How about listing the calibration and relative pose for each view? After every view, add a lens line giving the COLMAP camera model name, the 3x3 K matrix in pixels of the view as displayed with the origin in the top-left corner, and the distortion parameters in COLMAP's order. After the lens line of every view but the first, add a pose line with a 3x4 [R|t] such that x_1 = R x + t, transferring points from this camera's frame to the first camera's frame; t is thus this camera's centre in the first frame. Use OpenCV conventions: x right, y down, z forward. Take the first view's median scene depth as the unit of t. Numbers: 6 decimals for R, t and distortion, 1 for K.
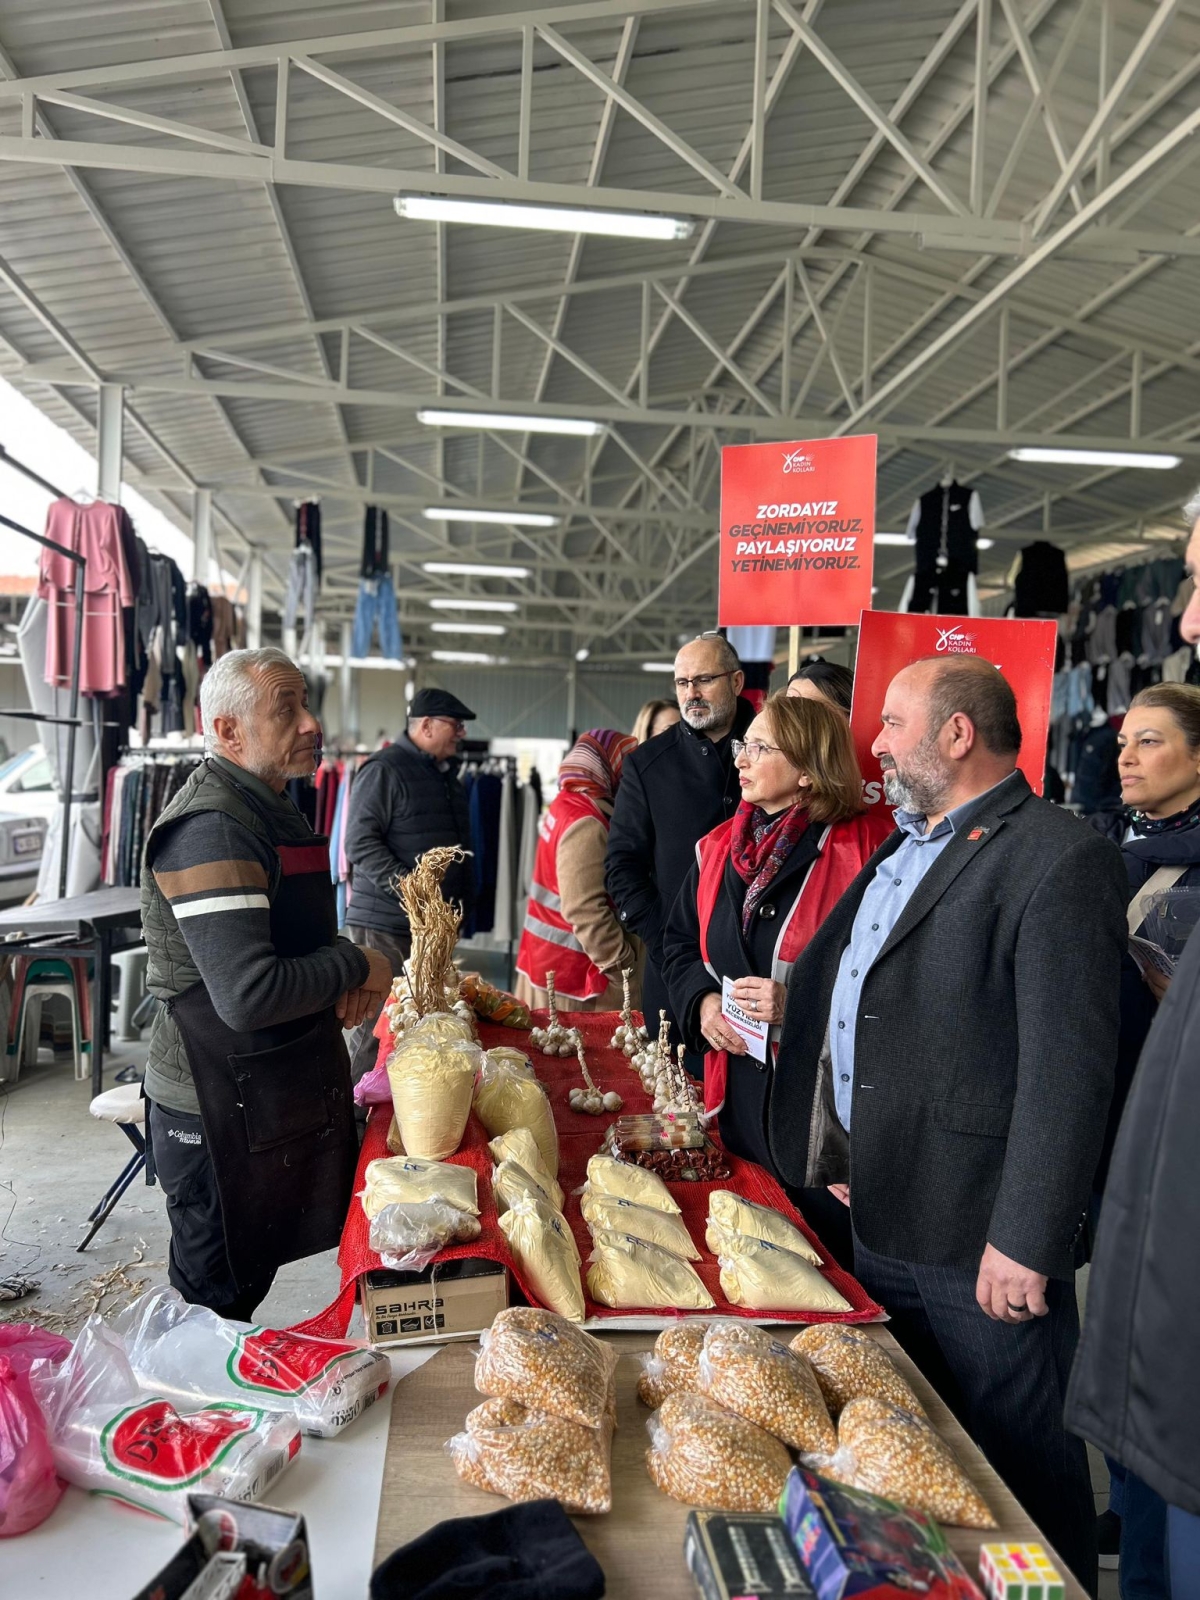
lens RADIAL K [[1207.6, 0, 598.4], [0, 1207.6, 801.9], [0, 0, 1]] dist [0.011170, -0.006262]
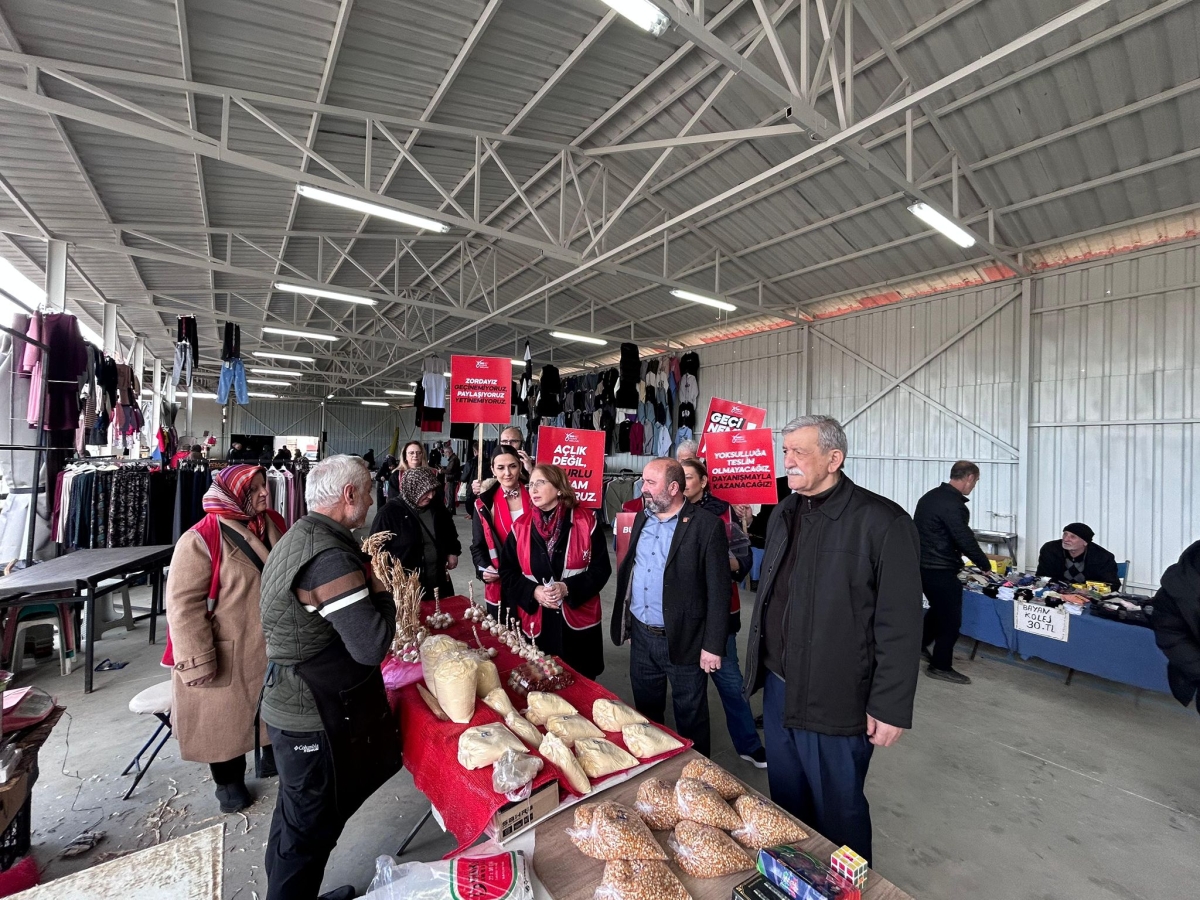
lens RADIAL K [[499.9, 0, 600.0], [0, 499.9, 447.8], [0, 0, 1]] dist [-0.002673, 0.000013]
pose [[0.871047, -0.011660, 0.491061, -0.107935], [0.020746, 0.999699, -0.013063, -0.041814], [-0.490761, 0.021566, 0.871027, 0.054135]]
